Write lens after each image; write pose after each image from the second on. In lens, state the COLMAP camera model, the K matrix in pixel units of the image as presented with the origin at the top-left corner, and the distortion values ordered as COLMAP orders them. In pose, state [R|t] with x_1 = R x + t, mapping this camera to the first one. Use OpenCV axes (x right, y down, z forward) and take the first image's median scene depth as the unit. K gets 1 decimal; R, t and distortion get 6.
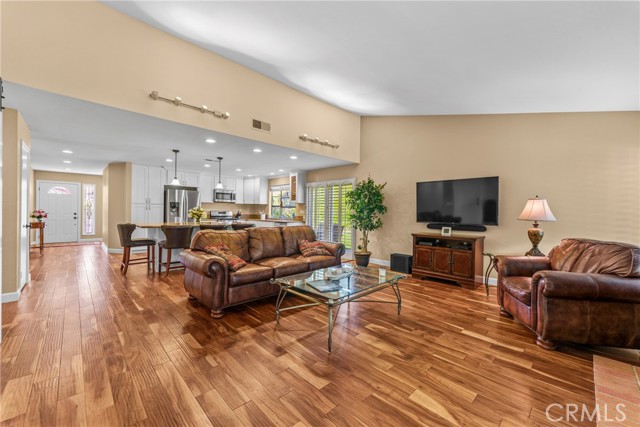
lens RADIAL K [[256.3, 0, 320.0], [0, 256.3, 213.5], [0, 0, 1]] dist [0.000598, 0.000234]
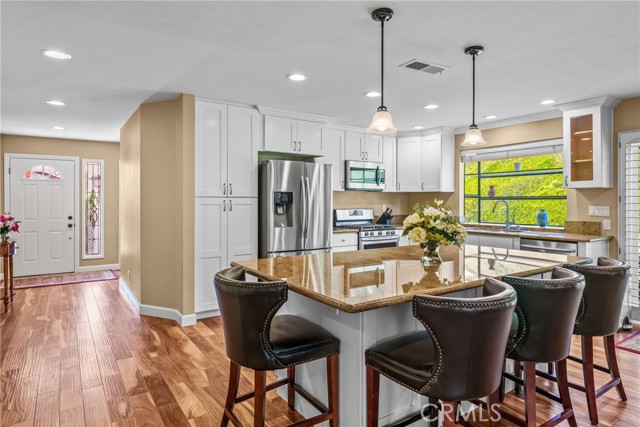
lens RADIAL K [[382.2, 0, 320.9], [0, 382.2, 201.3], [0, 0, 1]] dist [-0.005076, -0.001111]
pose [[0.985167, -0.014057, -0.171021, -0.461455], [0.012817, 0.999883, -0.008358, -0.026085], [0.171119, 0.006042, 0.985232, 0.467947]]
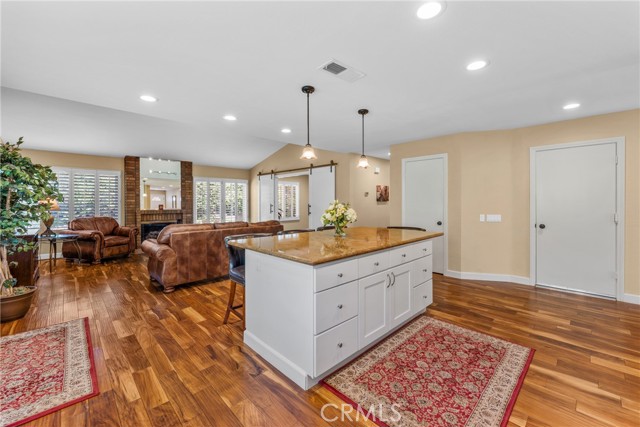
lens RADIAL K [[262.8, 0, 322.0], [0, 262.8, 203.1], [0, 0, 1]] dist [-0.000427, 0.000109]
pose [[-0.999898, -0.012797, -0.006263, -0.382016], [-0.012856, 0.999873, 0.009421, -0.027181], [0.006142, 0.009500, -0.999936, 1.338253]]
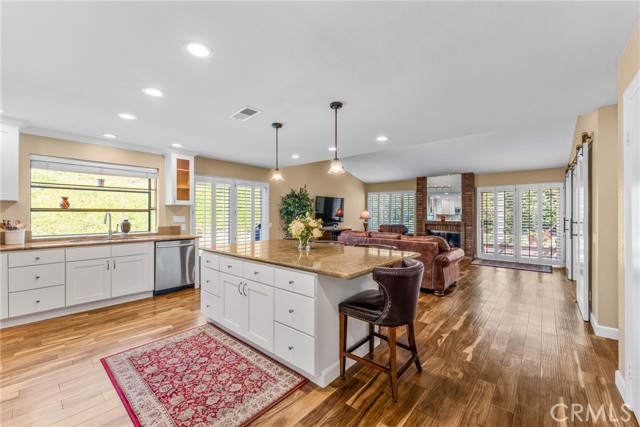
lens RADIAL K [[258.6, 0, 320.0], [0, 258.6, 213.5], [0, 0, 1]] dist [-0.002804, -0.000253]
pose [[-0.087278, -0.013956, 0.996086, -0.873802], [0.003795, 0.999890, 0.014342, -0.033947], [-0.996177, 0.005032, -0.087215, 0.887812]]
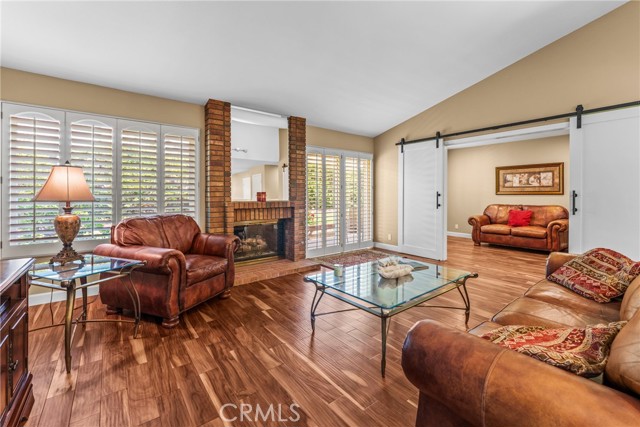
lens RADIAL K [[272.1, 0, 320.1], [0, 272.1, 198.1], [0, 0, 1]] dist [-0.000941, -0.000092]
pose [[-0.993912, -0.018286, 0.108648, 0.098489], [-0.015866, 0.999607, 0.023098, -0.003152], [-0.109028, 0.021234, -0.993812, 0.833324]]
